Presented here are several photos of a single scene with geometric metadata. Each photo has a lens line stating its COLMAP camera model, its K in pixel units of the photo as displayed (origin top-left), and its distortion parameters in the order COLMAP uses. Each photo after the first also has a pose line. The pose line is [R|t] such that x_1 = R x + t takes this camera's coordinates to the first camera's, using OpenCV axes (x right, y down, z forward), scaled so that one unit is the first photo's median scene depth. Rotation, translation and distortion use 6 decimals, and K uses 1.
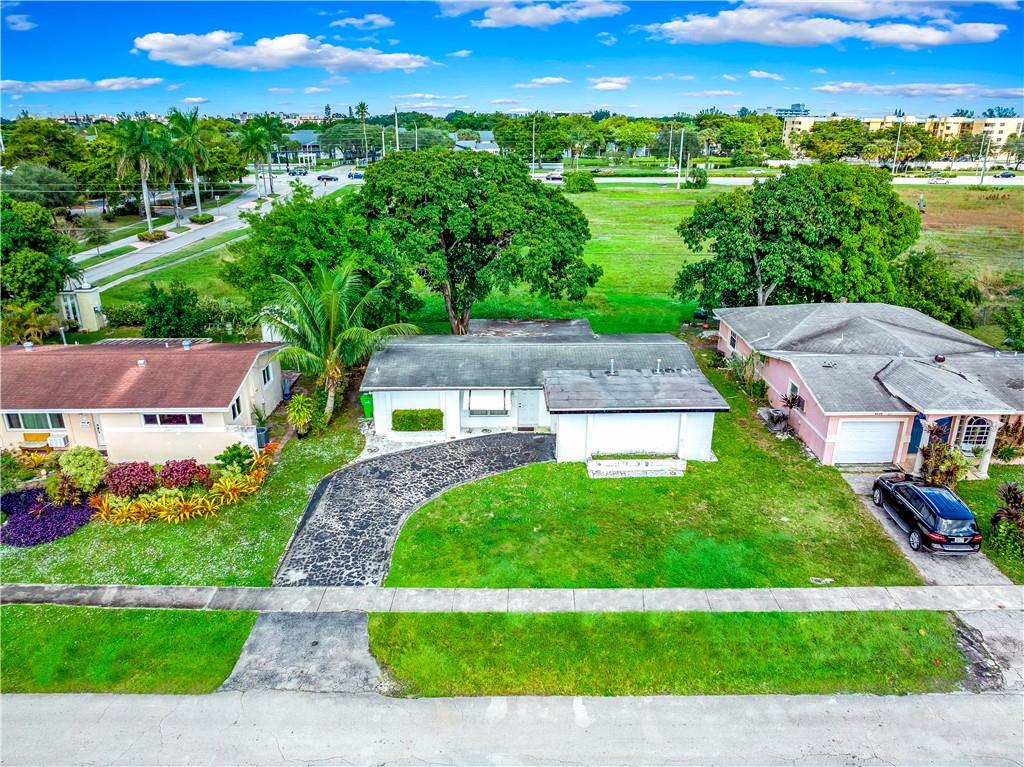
lens RADIAL K [[728.0, 0, 512.0], [0, 728.0, 383.5], [0, 0, 1]] dist [0.000016, 0.000969]
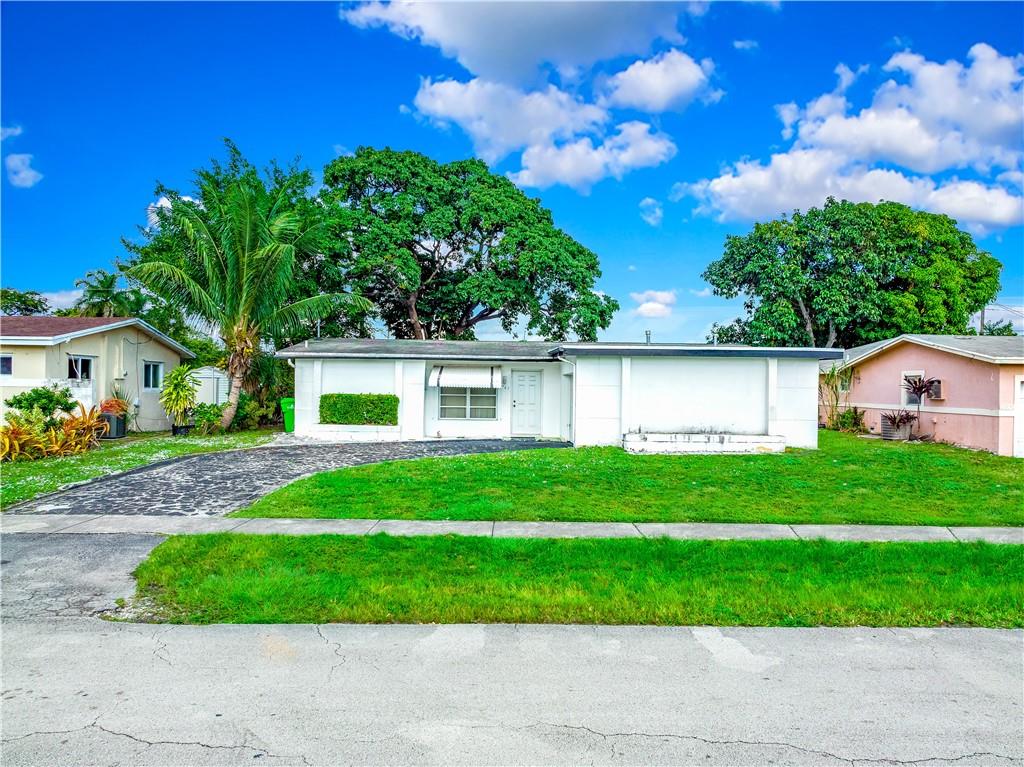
lens RADIAL K [[728.0, 0, 512.0], [0, 728.0, 383.5], [0, 0, 1]] dist [0.000016, 0.000969]
pose [[0.999733, 0.018216, 0.014186, -0.001252], [-0.012542, 0.944344, -0.328719, 0.248456], [-0.019385, 0.328454, 0.944321, 0.375119]]
